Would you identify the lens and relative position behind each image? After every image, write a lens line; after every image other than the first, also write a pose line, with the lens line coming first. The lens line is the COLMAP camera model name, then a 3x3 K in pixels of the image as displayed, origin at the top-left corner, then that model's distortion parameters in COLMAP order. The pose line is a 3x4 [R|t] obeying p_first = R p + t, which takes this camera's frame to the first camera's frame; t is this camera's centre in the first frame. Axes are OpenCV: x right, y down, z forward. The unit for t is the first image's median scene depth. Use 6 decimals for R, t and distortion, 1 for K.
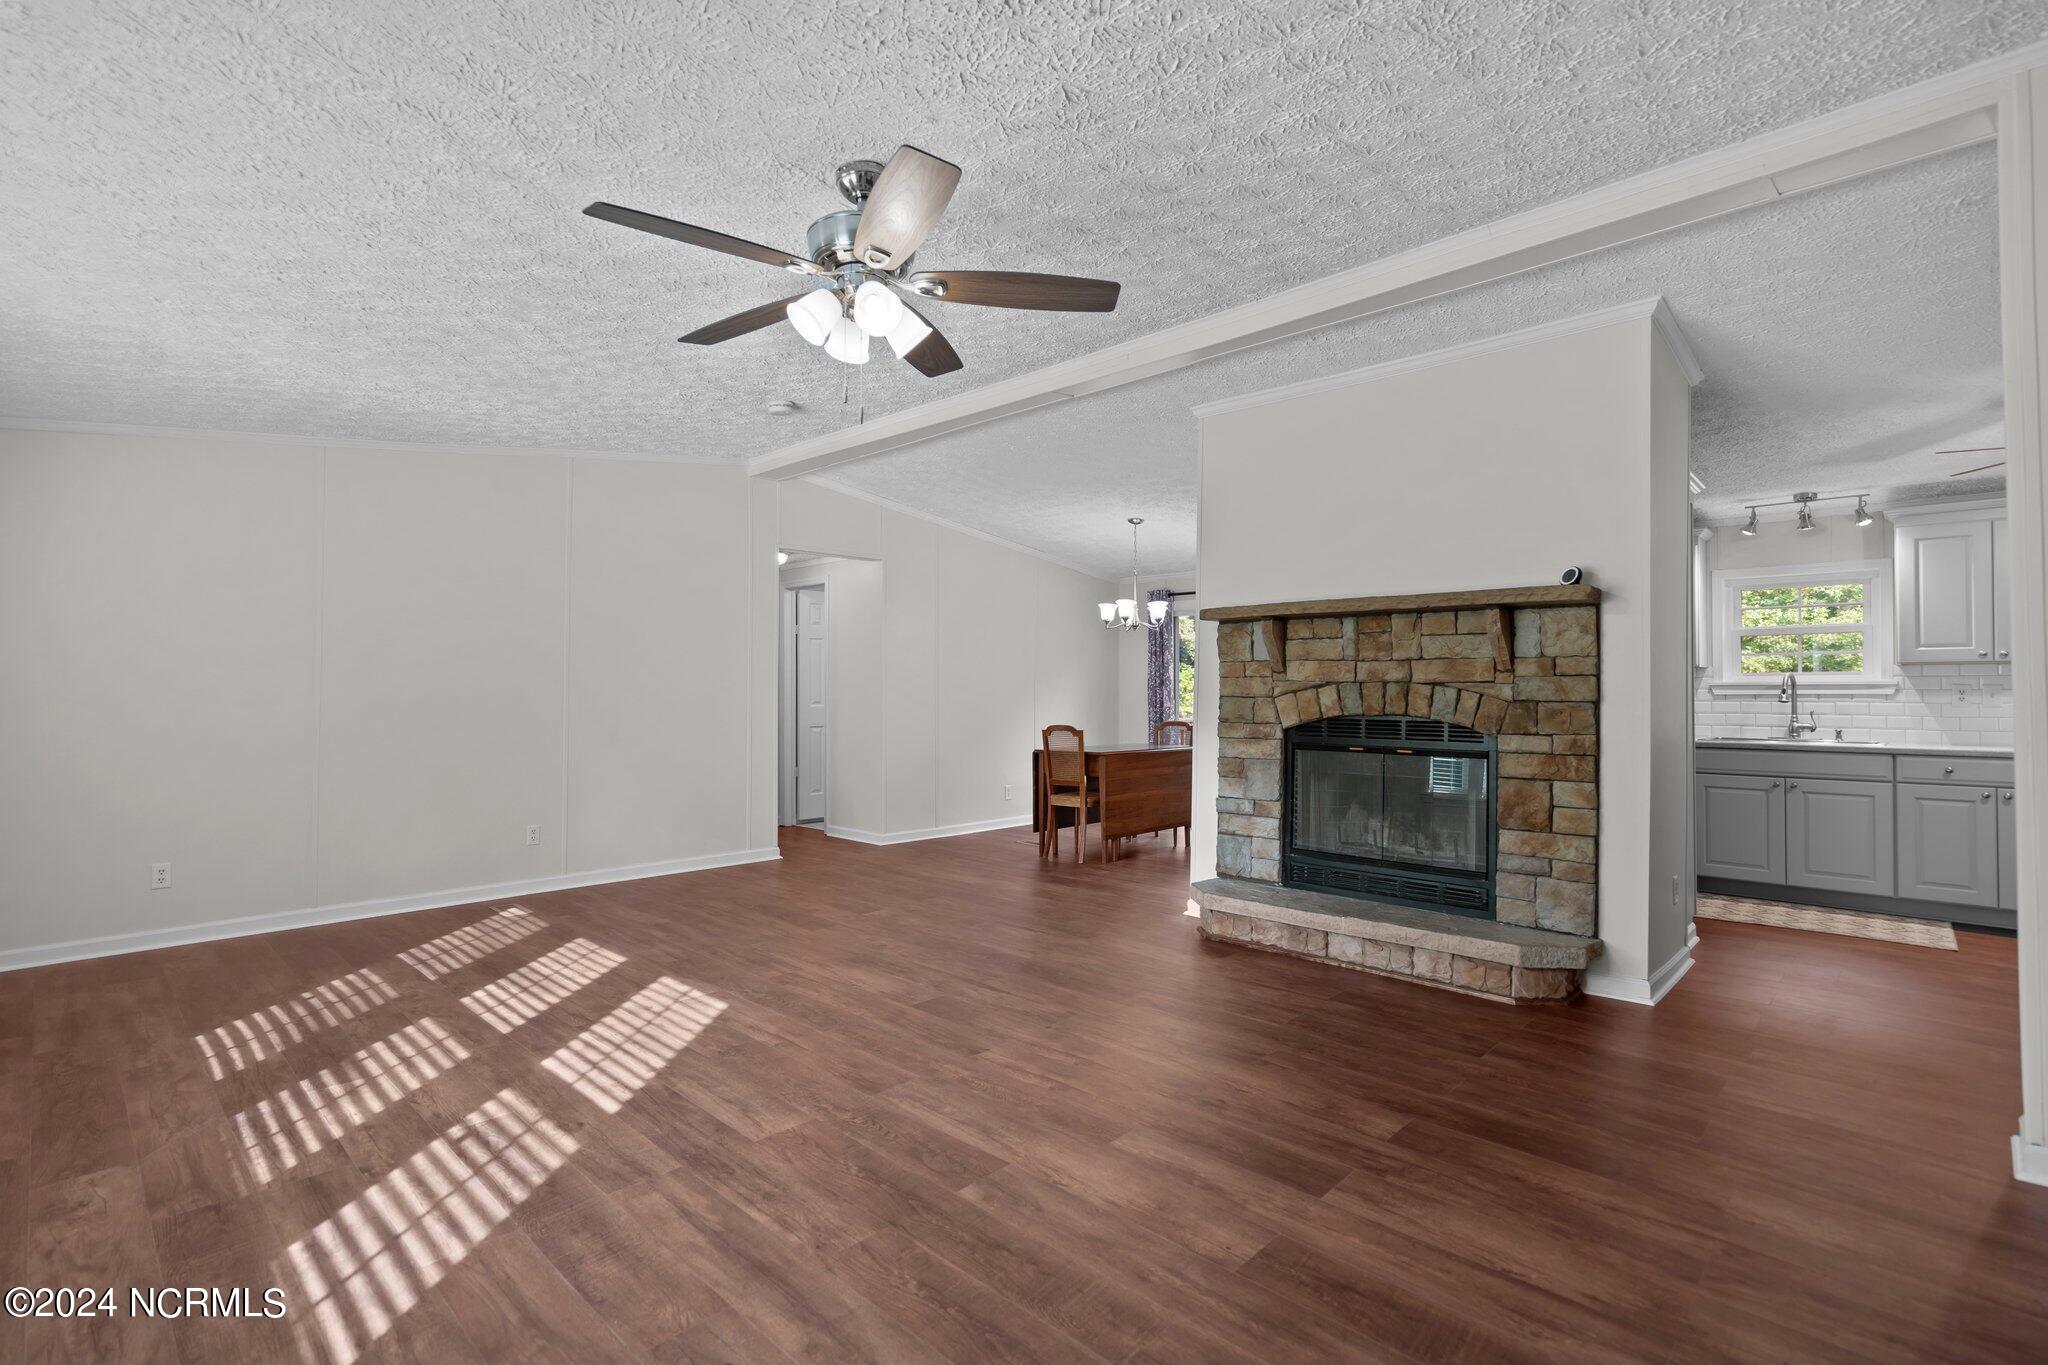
lens RADIAL K [[951.7, 0, 1024.0], [0, 951.7, 682.5], [0, 0, 1]] dist [-0.001757, 0.000565]
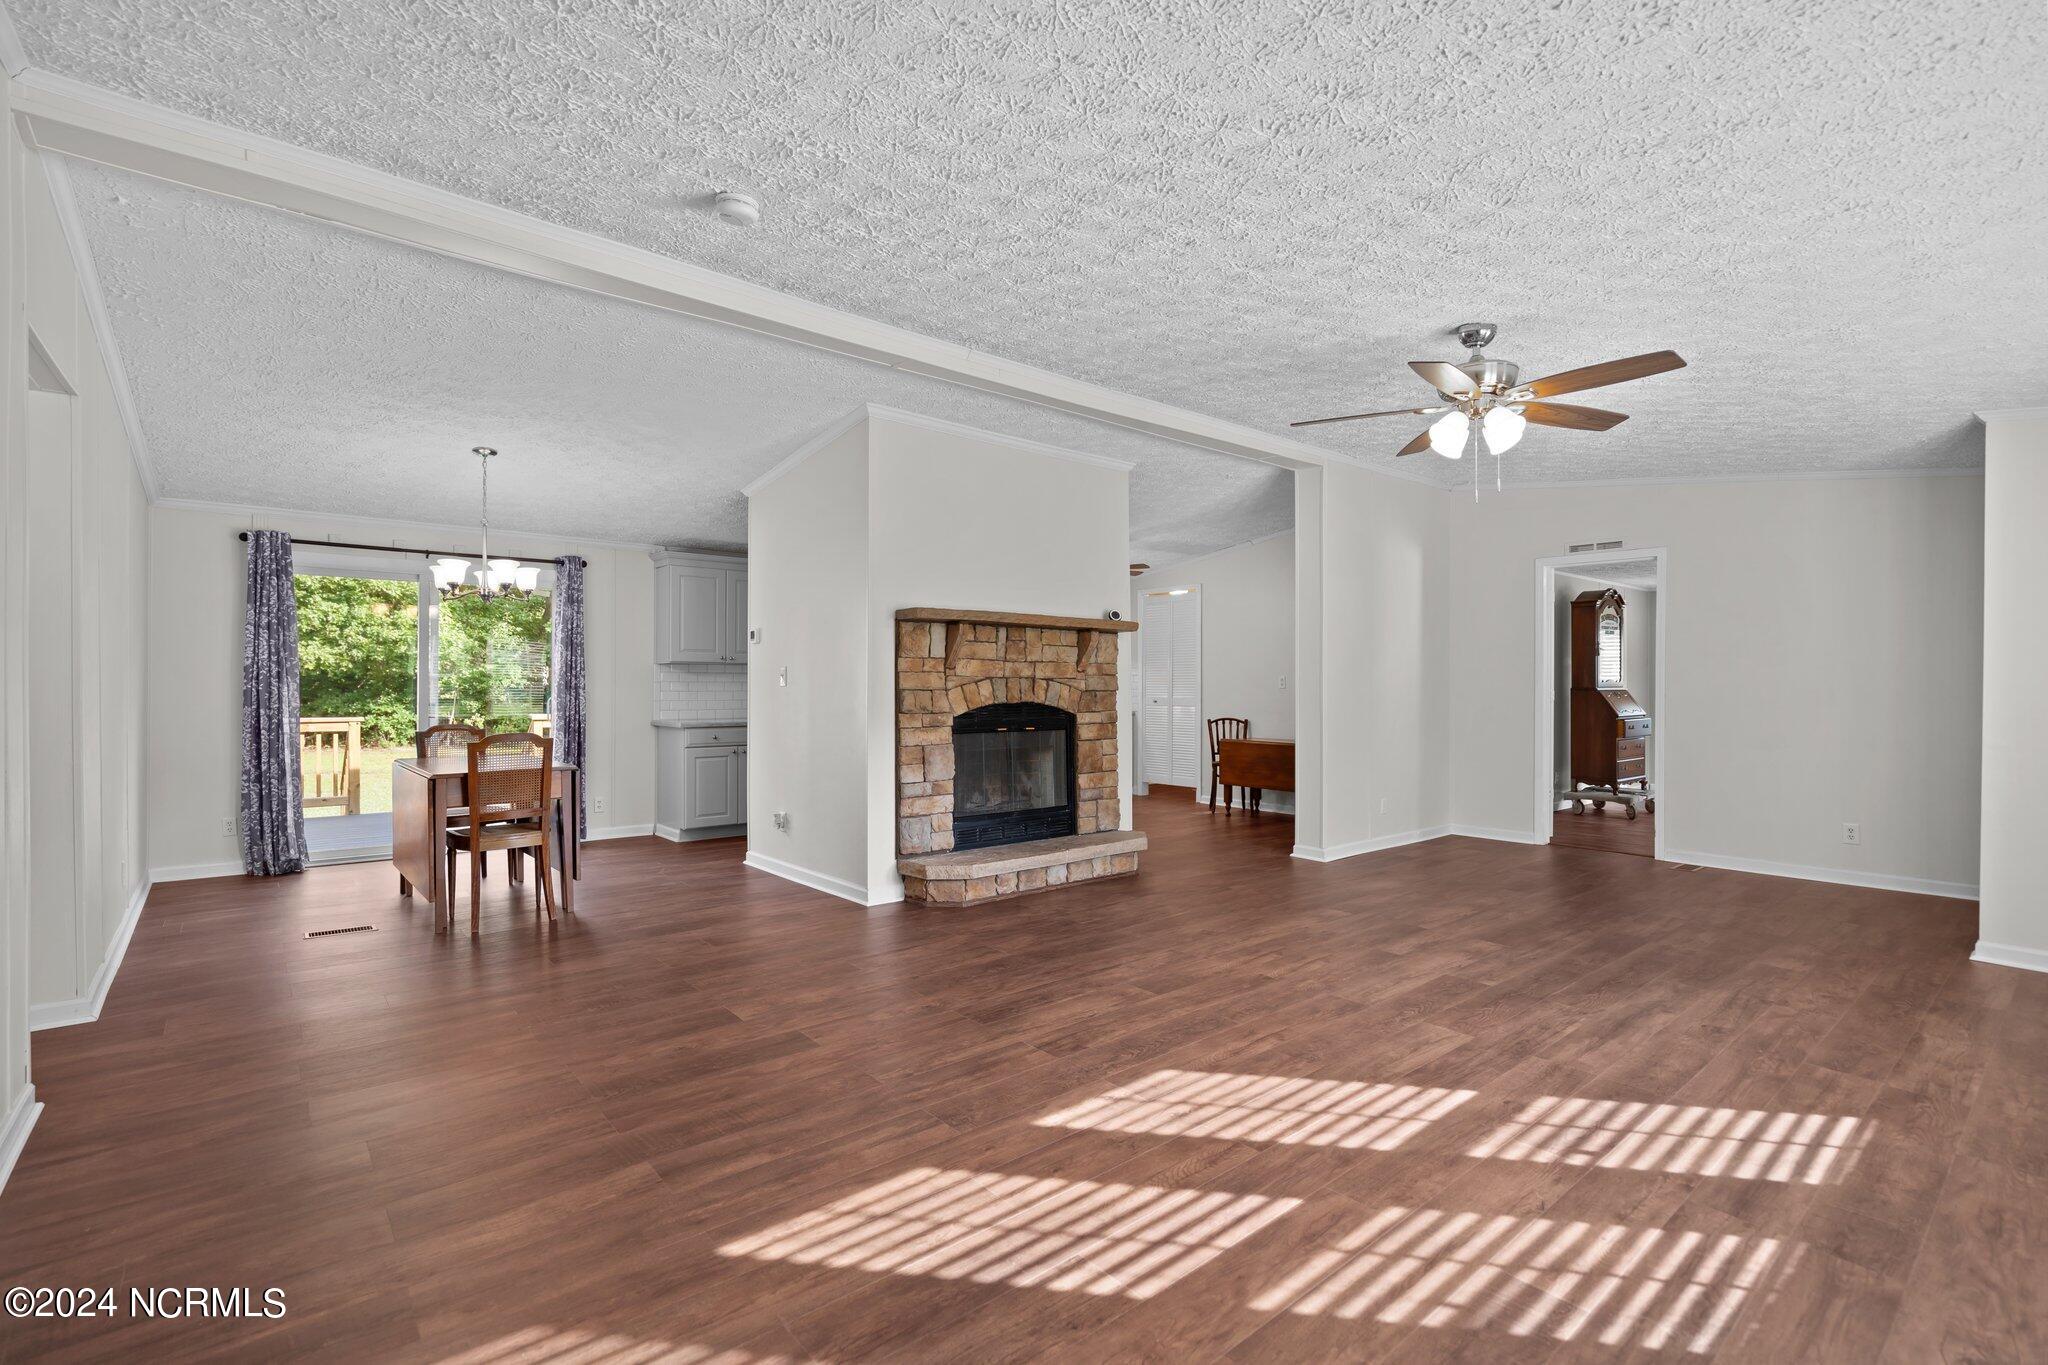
lens RADIAL K [[931.4, 0, 1021.4], [0, 931.4, 686.5], [0, 0, 1]] dist [-0.000153, -0.000062]
pose [[0.100966, -0.004295, 0.994881, -1.110523], [-0.010669, 0.999929, 0.005400, 0.005605], [-0.994833, -0.011160, 0.100913, 1.036344]]
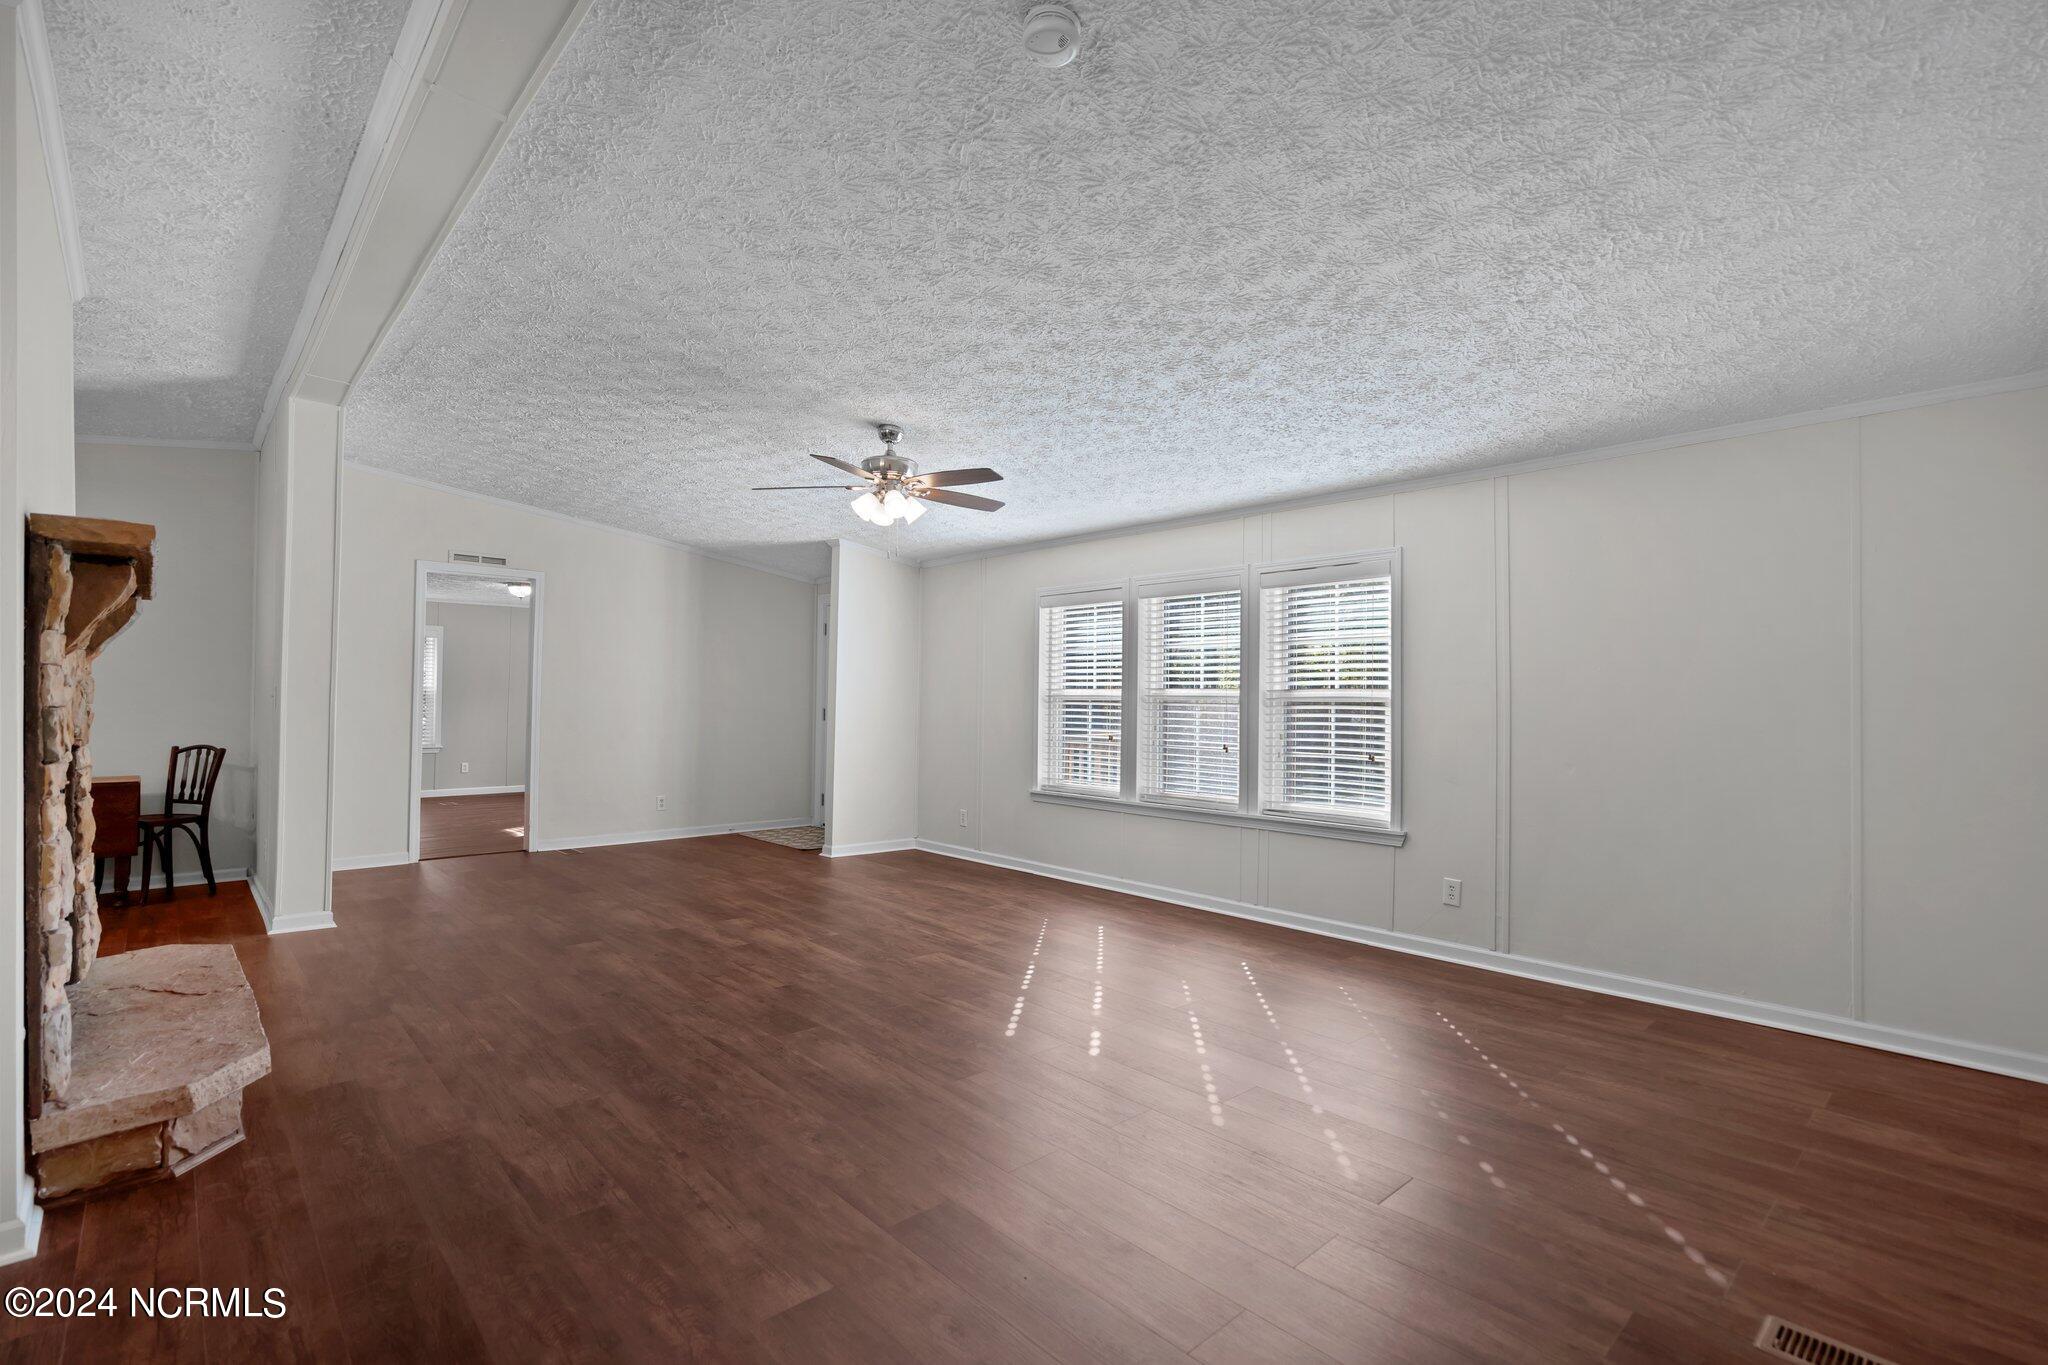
lens RADIAL K [[931.4, 0, 1021.4], [0, 931.4, 686.5], [0, 0, 1]] dist [-0.000153, -0.000062]
pose [[-0.998381, -0.011430, 0.055718, -0.367014], [-0.012681, 0.999674, -0.022141, 0.012409], [-0.055447, -0.022812, -0.998201, 1.918173]]
